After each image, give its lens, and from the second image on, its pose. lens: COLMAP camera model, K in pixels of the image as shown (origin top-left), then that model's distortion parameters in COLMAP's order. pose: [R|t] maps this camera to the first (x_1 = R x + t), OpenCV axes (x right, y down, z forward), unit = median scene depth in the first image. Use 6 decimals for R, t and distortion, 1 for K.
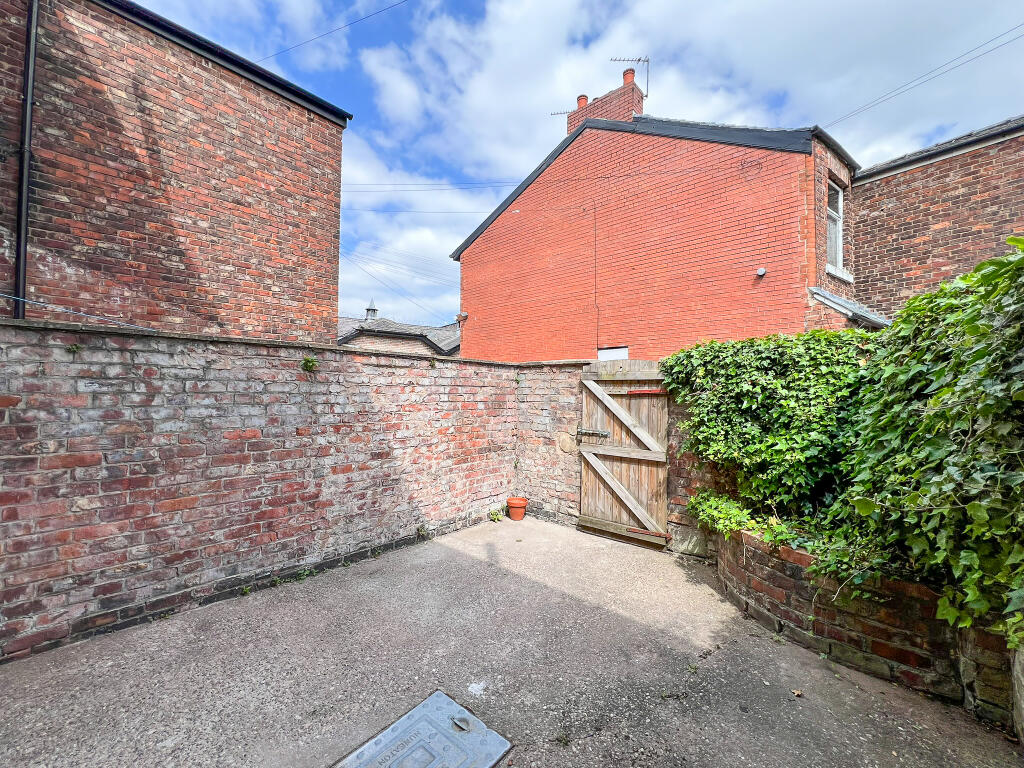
lens RADIAL K [[406.9, 0, 509.9], [0, 406.9, 388.5], [0, 0, 1]] dist [0.002590, 0.000149]
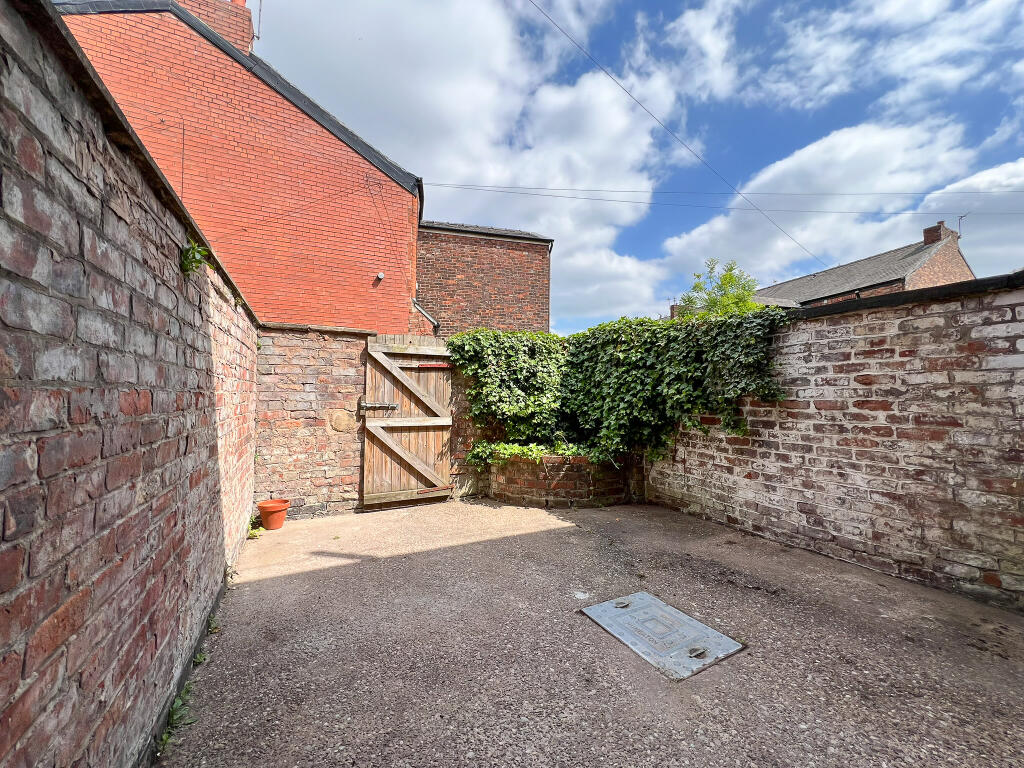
lens RADIAL K [[406.9, 0, 509.8], [0, 406.9, 385.7], [0, 0, 1]] dist [0.002590, 0.000149]
pose [[0.377097, 0.009731, 0.926123, -0.593746], [-0.014182, 0.999888, -0.004731, 0.061282], [-0.926065, -0.011351, 0.377193, 0.351898]]
